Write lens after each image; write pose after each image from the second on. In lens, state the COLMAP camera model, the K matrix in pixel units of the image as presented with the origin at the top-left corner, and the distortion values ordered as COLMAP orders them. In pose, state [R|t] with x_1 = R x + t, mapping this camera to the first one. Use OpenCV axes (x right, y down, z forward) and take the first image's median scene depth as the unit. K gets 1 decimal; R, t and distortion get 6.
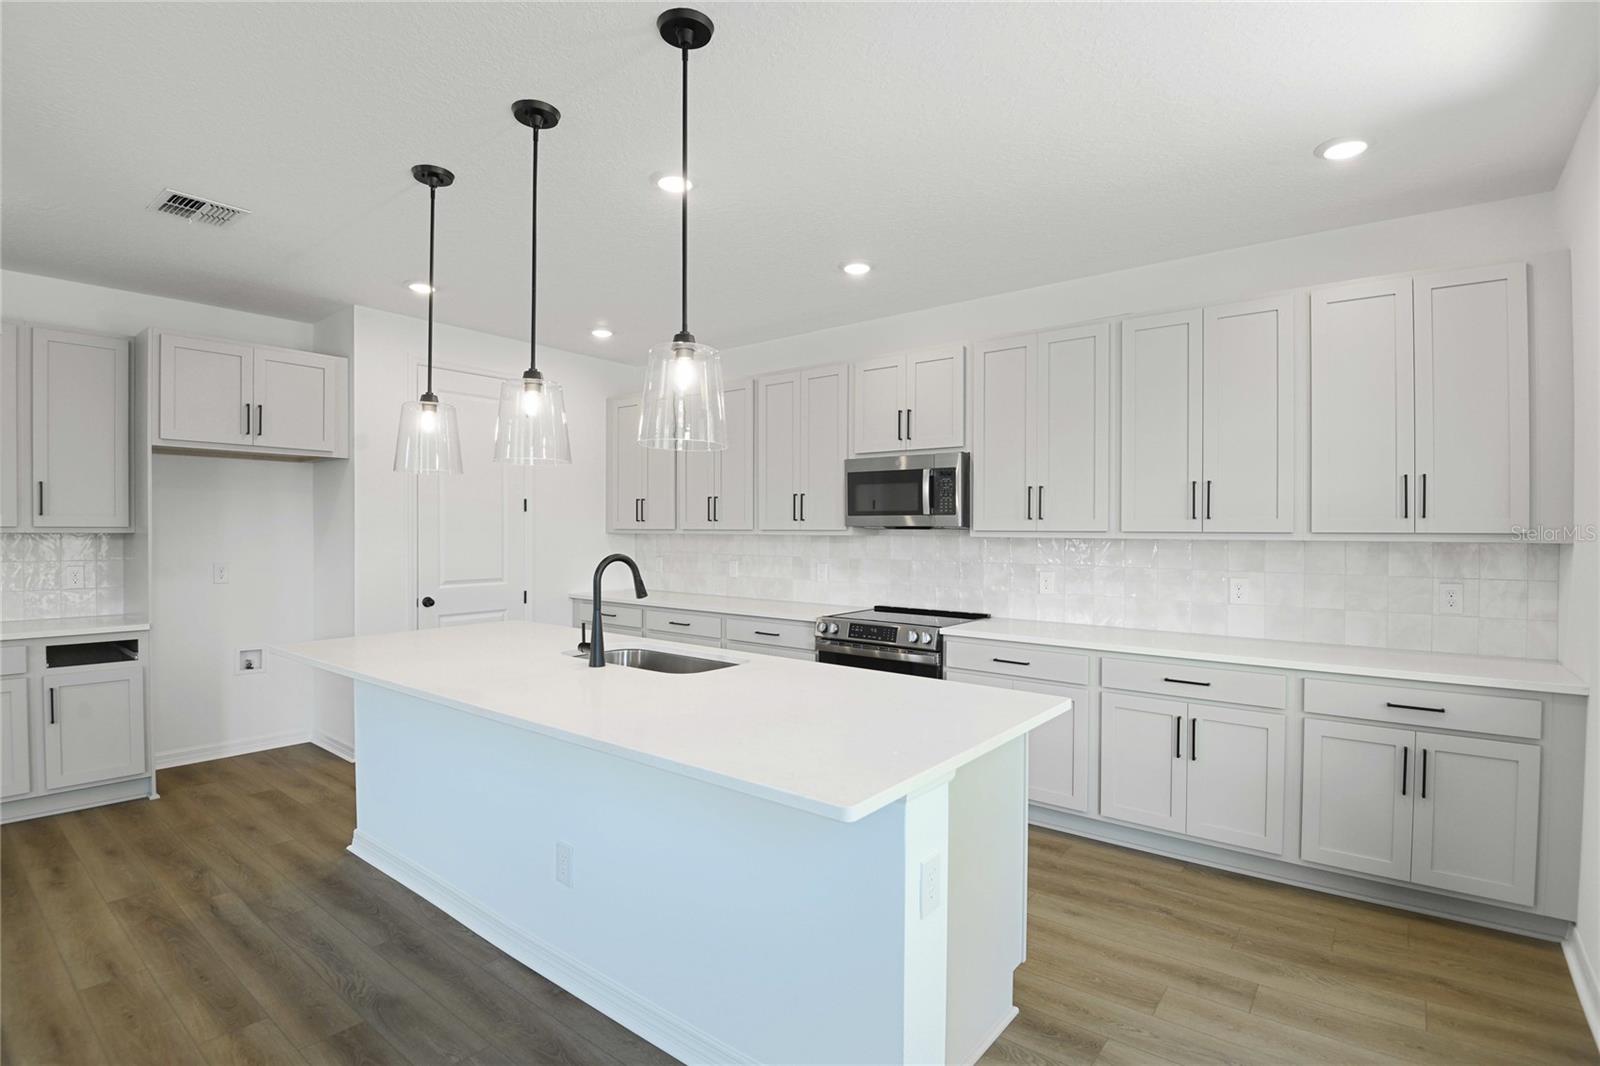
lens RADIAL K [[774.5, 0, 809.1], [0, 774.5, 530.7], [0, 0, 1]] dist [-0.013730, -0.003924]
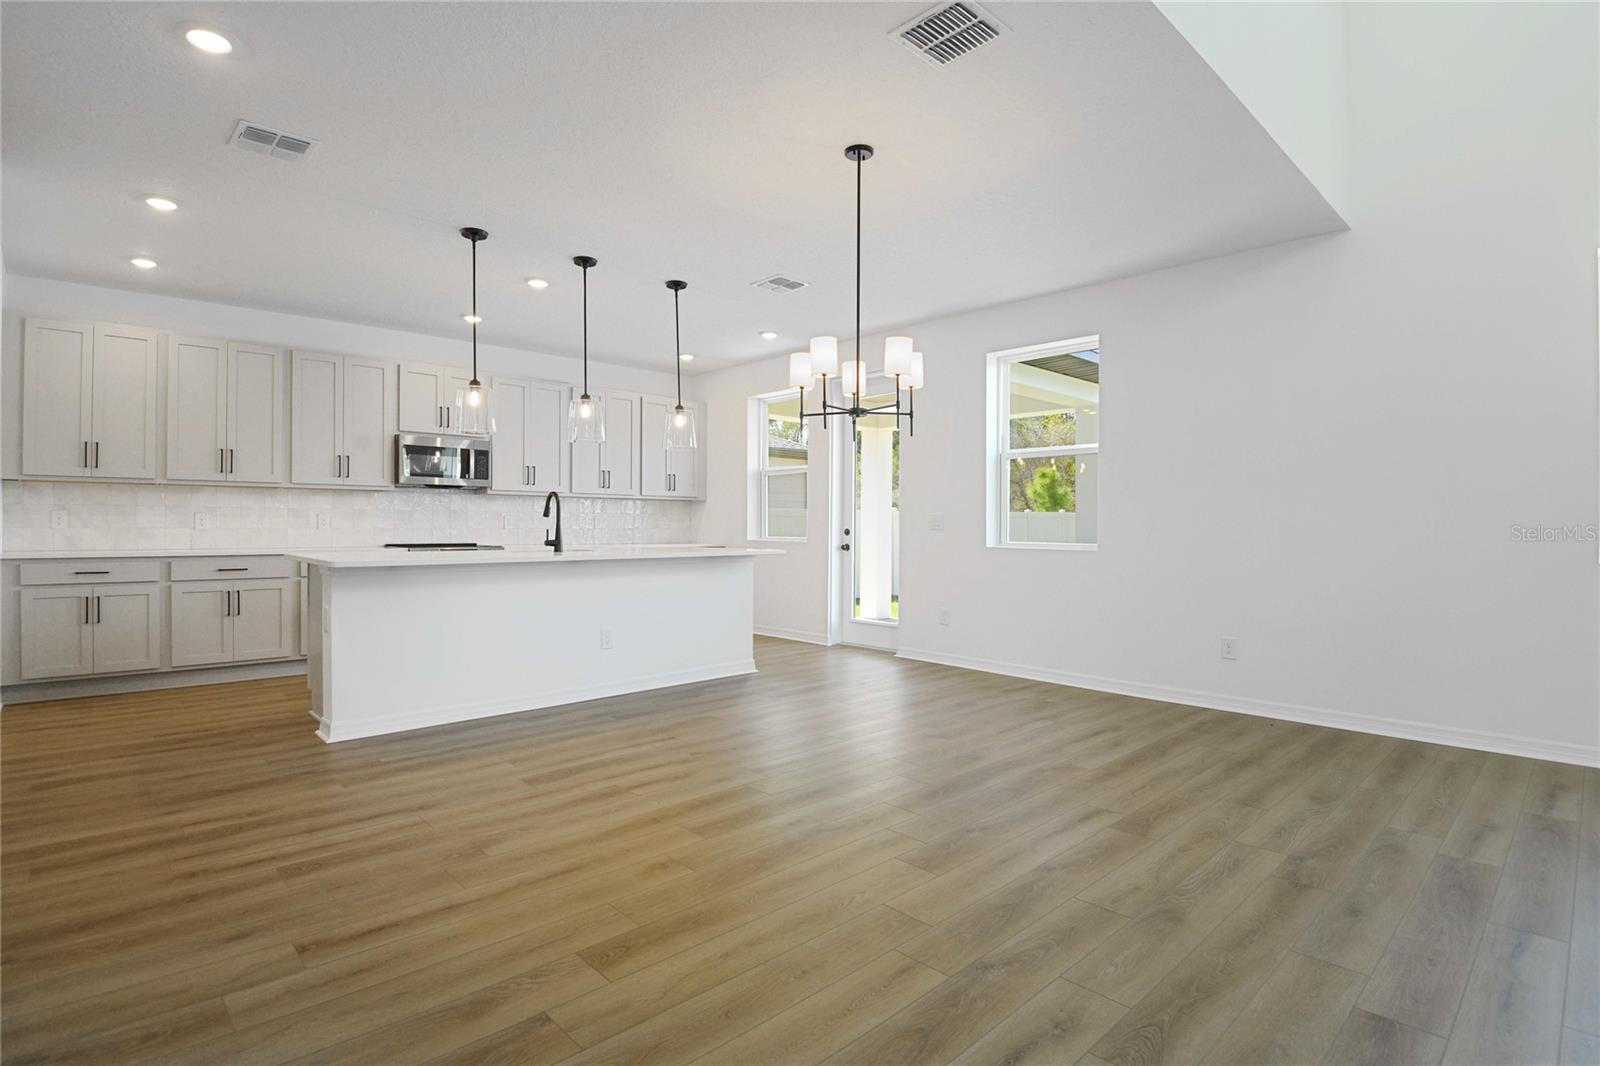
lens RADIAL K [[803.8, 0, 799.7], [0, 803.8, 531.5], [0, 0, 1]] dist [0.005127, -0.001771]
pose [[0.155181, -0.017058, 0.987739, -1.344988], [-0.009255, 0.999782, 0.018720, 0.048710], [-0.987843, -0.012047, 0.154989, 0.086204]]
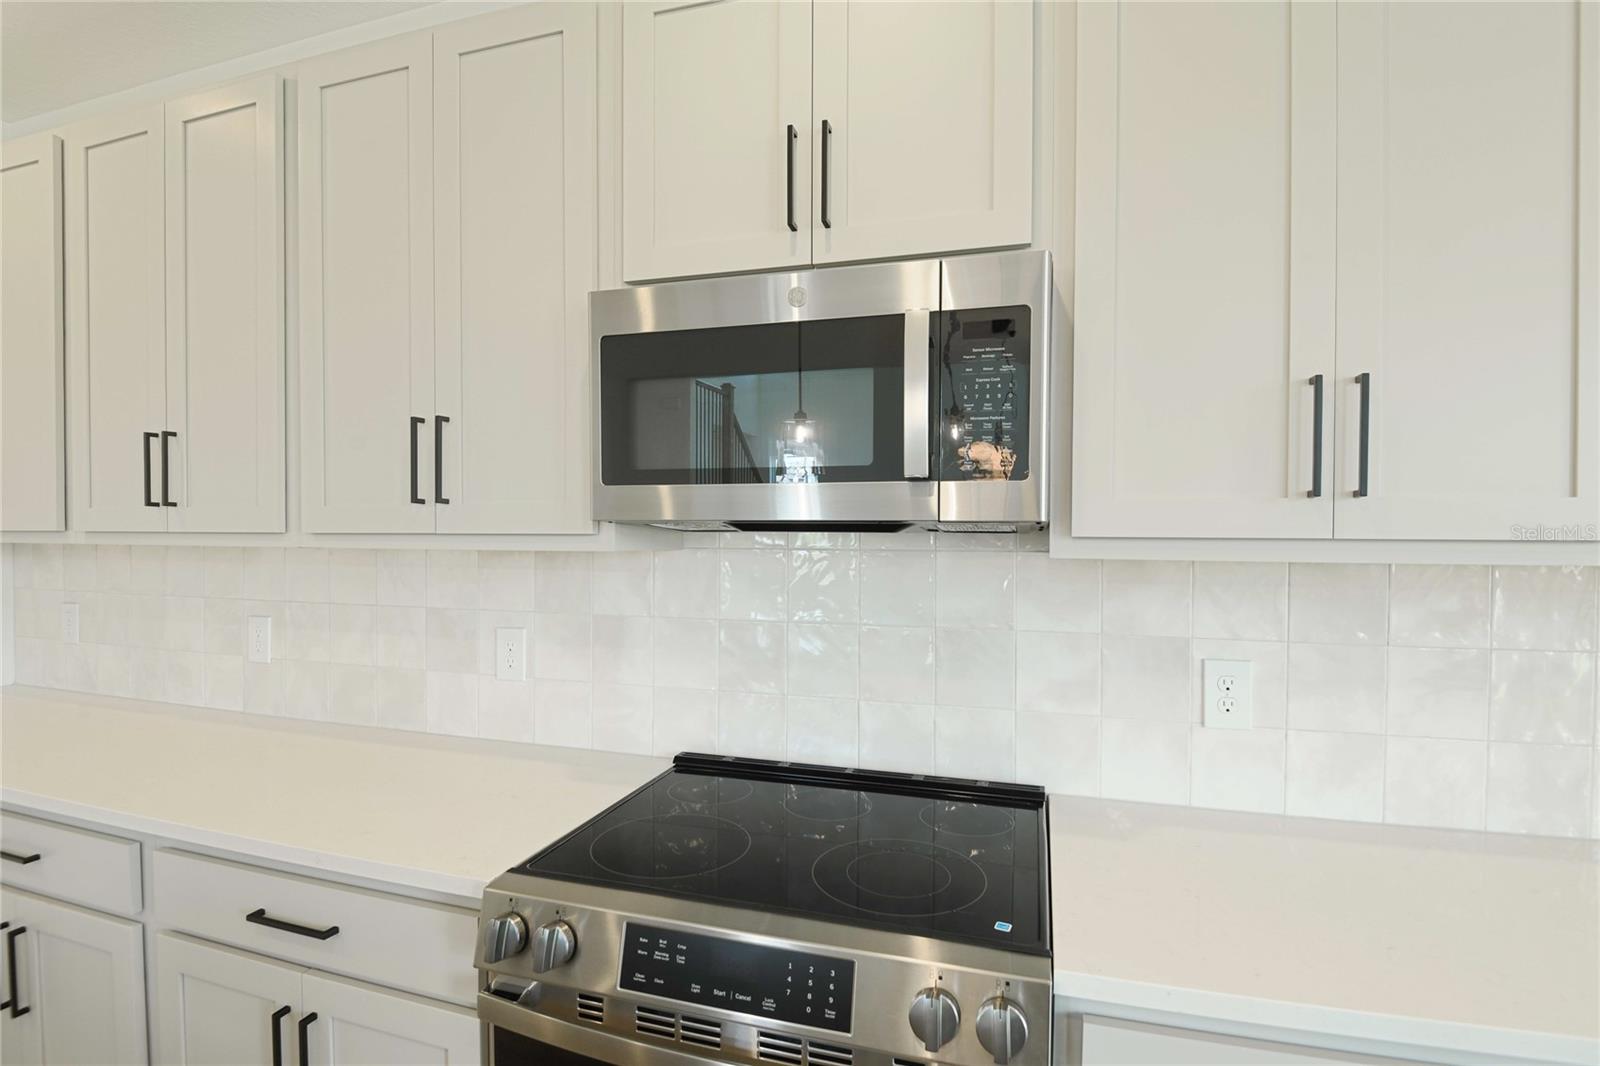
lens RADIAL K [[774.5, 0, 799.8], [0, 774.5, 536.1], [0, 0, 1]] dist [-0.013730, -0.003924]
pose [[0.935464, -0.000621, 0.353421, 0.018123], [-0.001336, 0.999985, 0.005295, -0.002072], [-0.353419, -0.005426, 0.935449, 0.752607]]
